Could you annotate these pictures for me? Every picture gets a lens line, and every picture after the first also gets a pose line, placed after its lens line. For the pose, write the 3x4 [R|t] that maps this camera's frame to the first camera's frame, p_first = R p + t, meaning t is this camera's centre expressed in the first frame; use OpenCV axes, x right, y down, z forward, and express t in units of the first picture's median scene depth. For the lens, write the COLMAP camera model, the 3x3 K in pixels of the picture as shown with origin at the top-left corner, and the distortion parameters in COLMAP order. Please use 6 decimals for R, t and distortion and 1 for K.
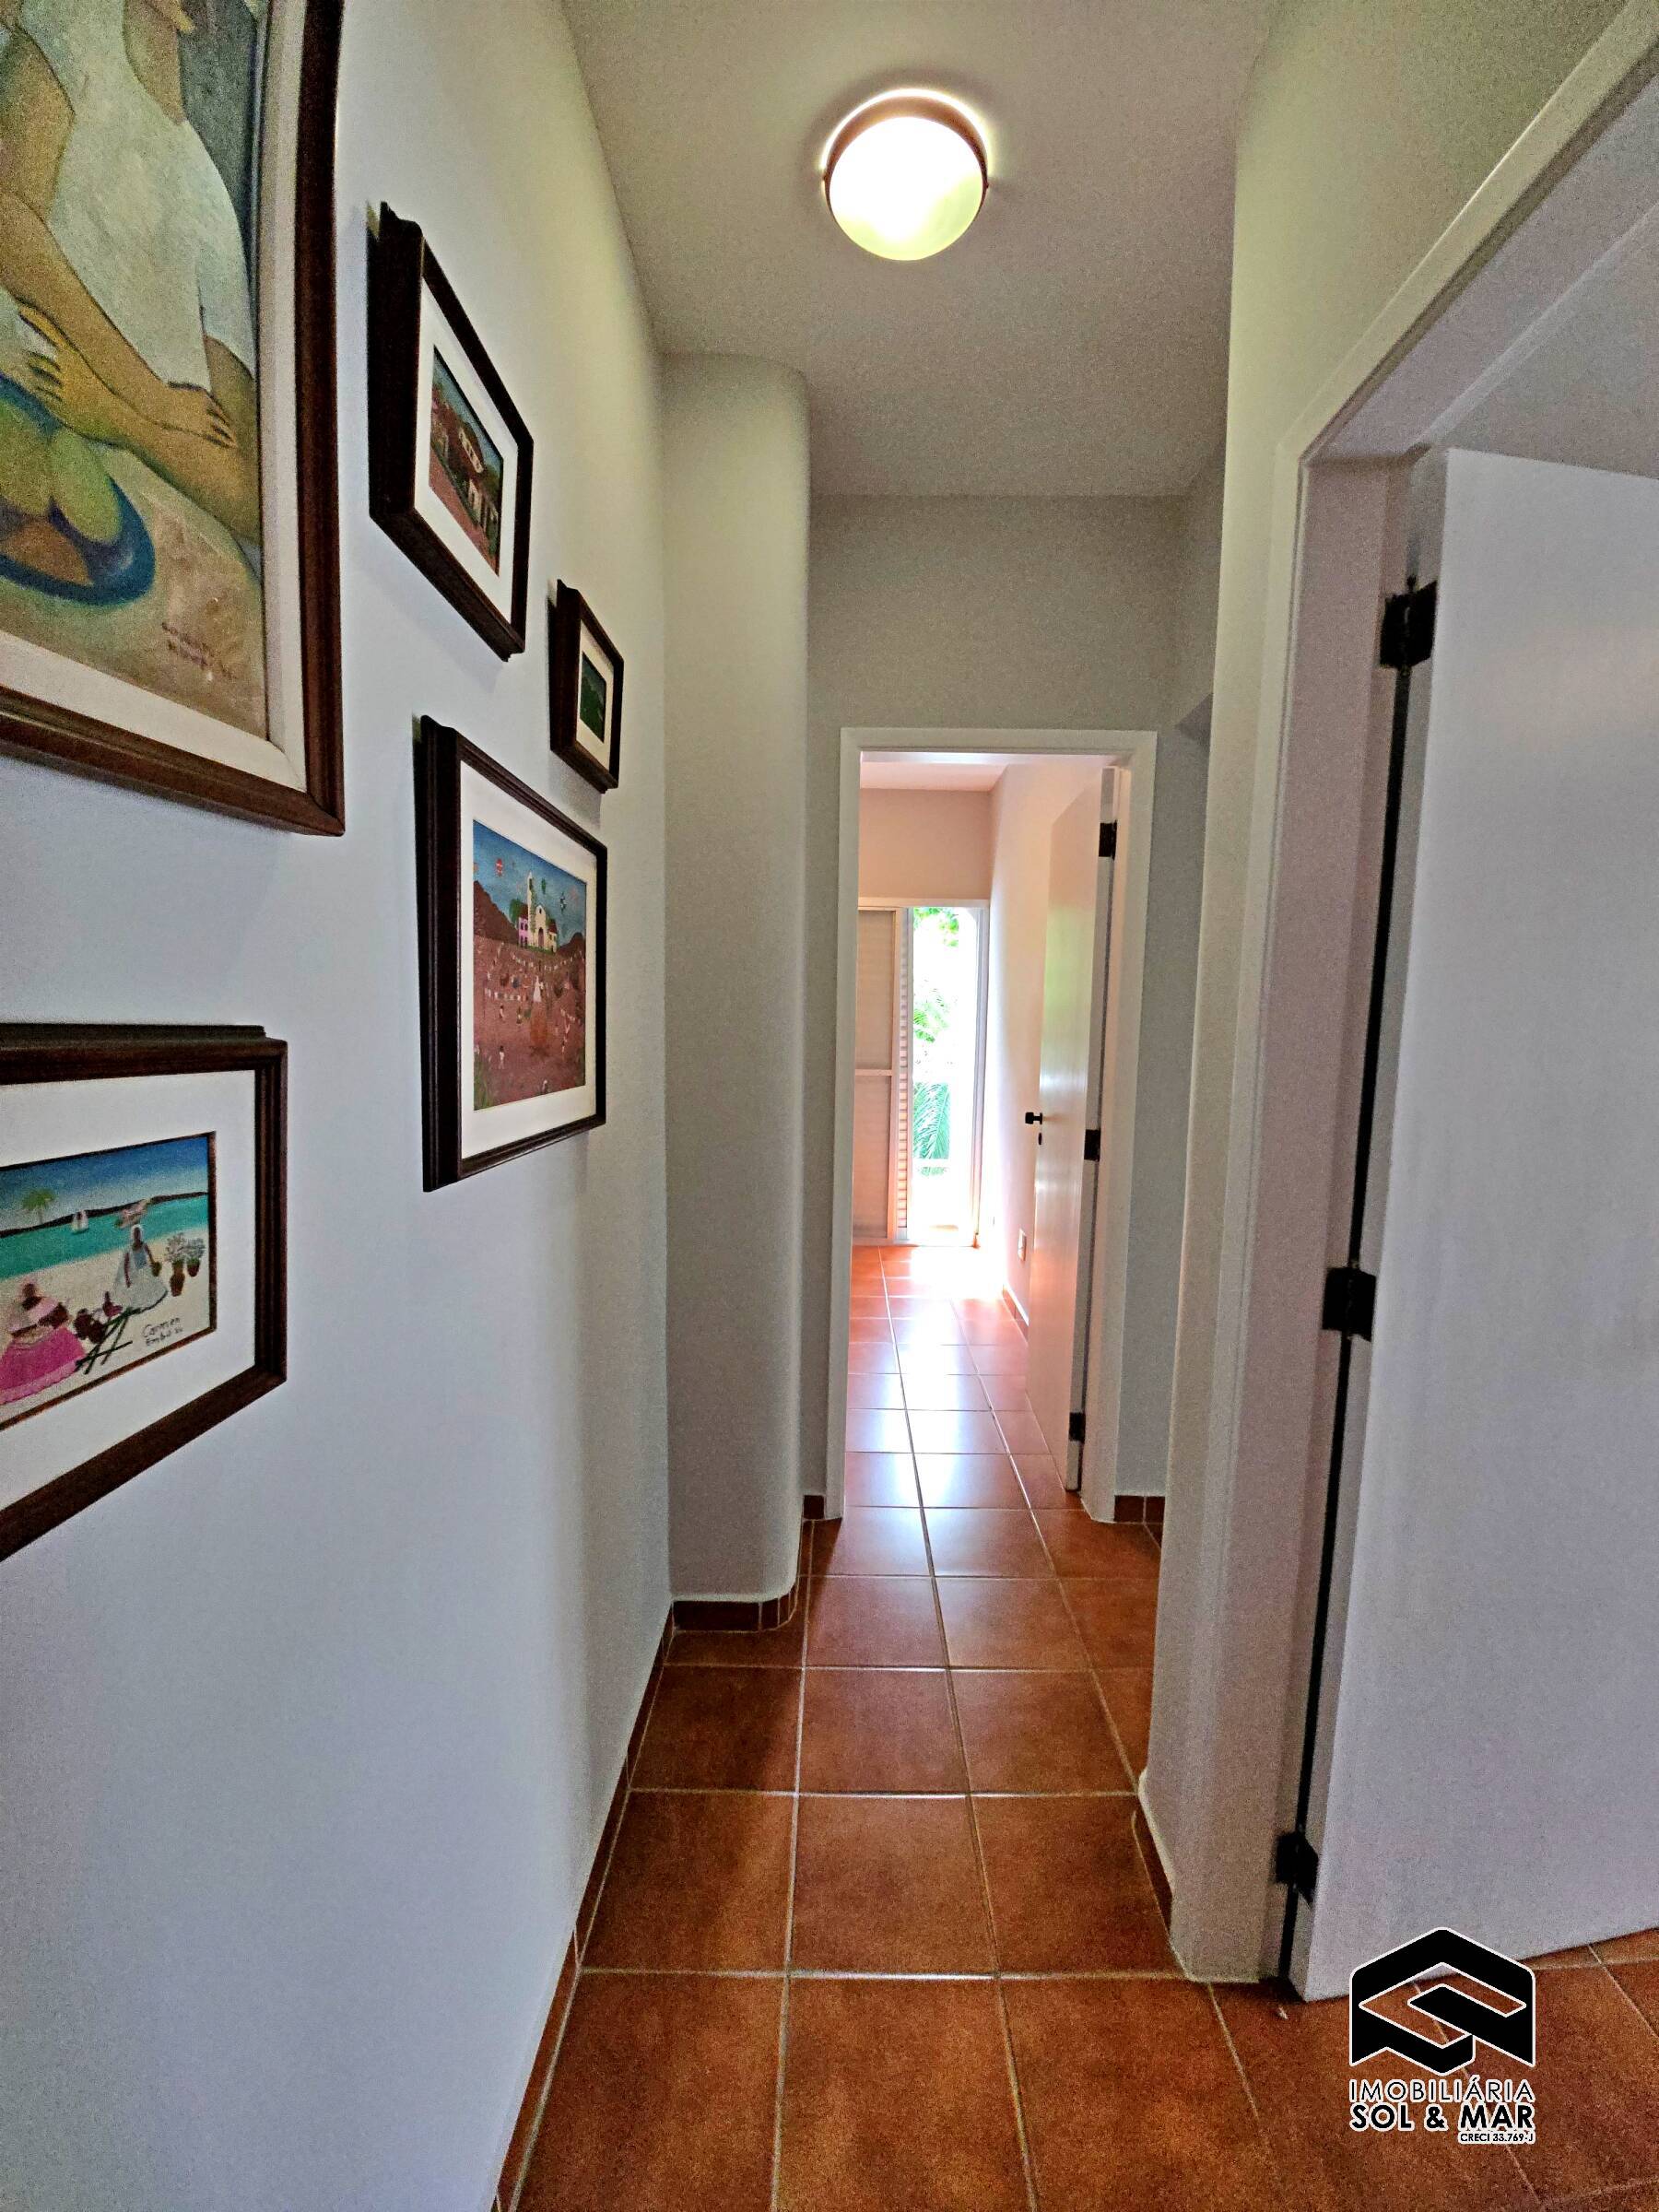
lens RADIAL K [[873.0, 0, 829.5], [0, 873.0, 1106.0], [0, 0, 1]] dist [0.000493, -0.009632]
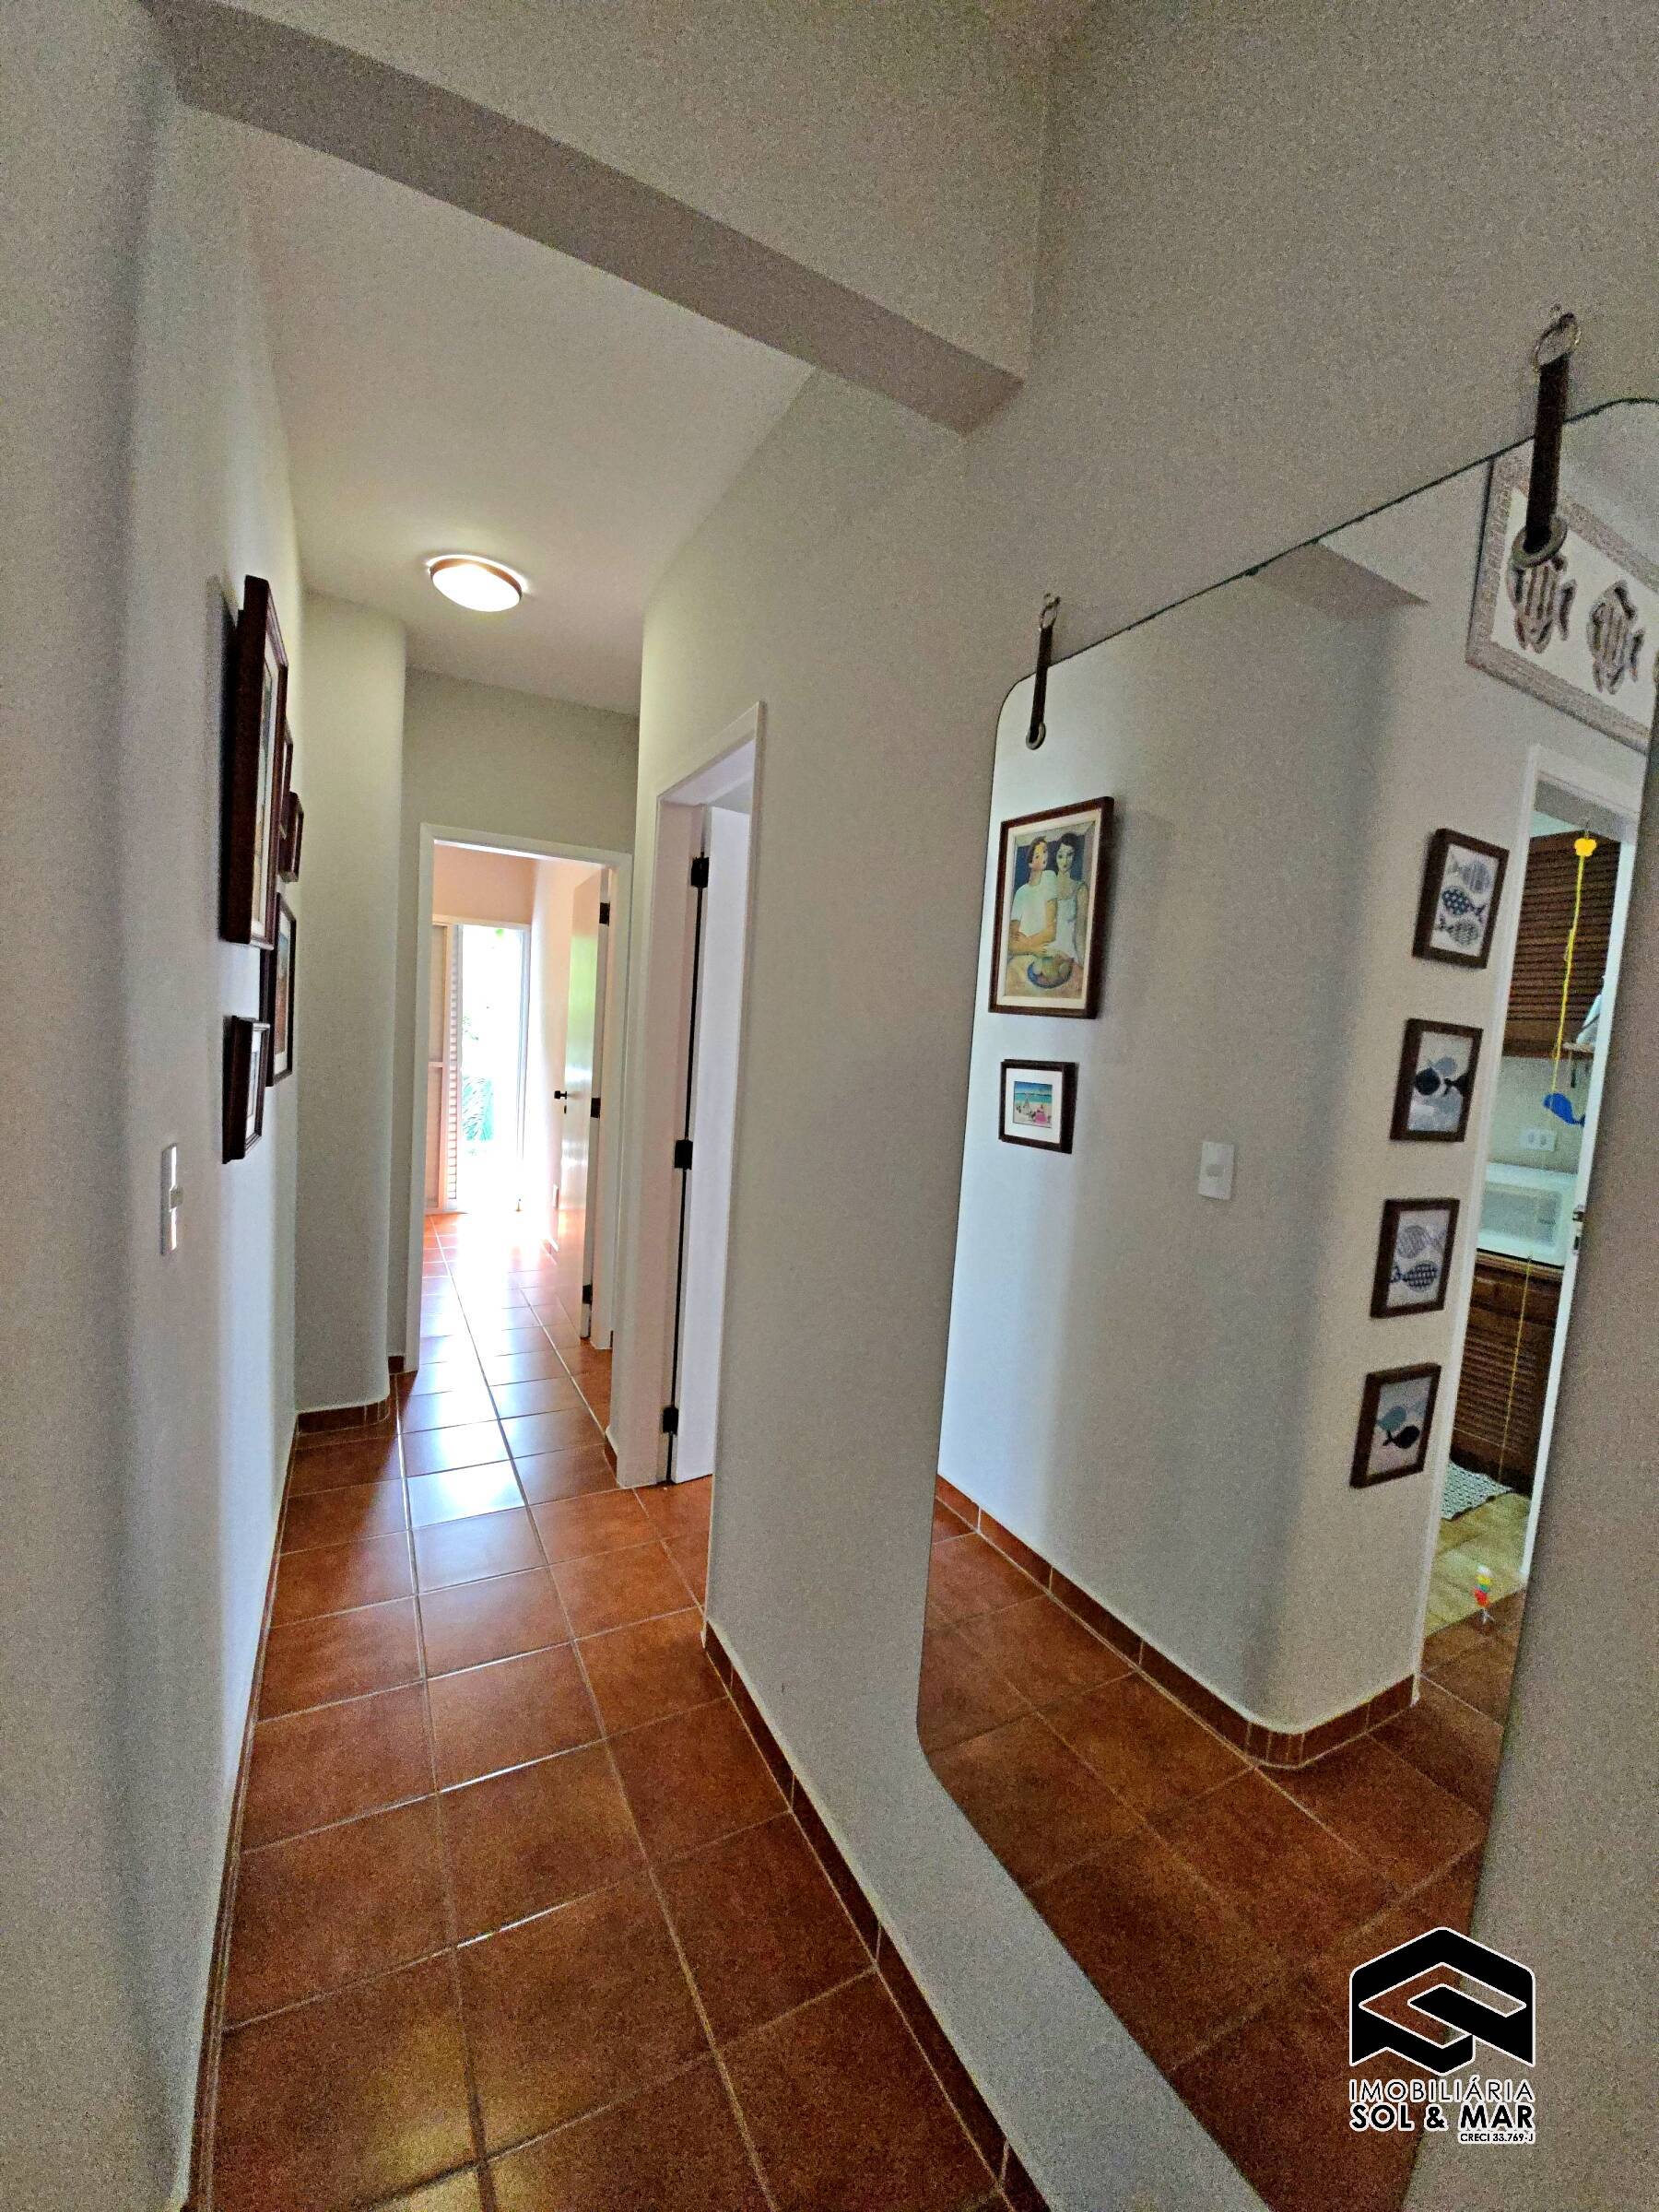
lens RADIAL K [[876.4, 0, 842.1], [0, 876.4, 1117.5], [0, 0, 1]] dist [0.001773, -0.010951]
pose [[0.869828, -0.002196, 0.493350, -0.089111], [-0.000631, 0.999984, 0.005564, 0.054198], [-0.493355, -0.005151, 0.869813, -0.588272]]
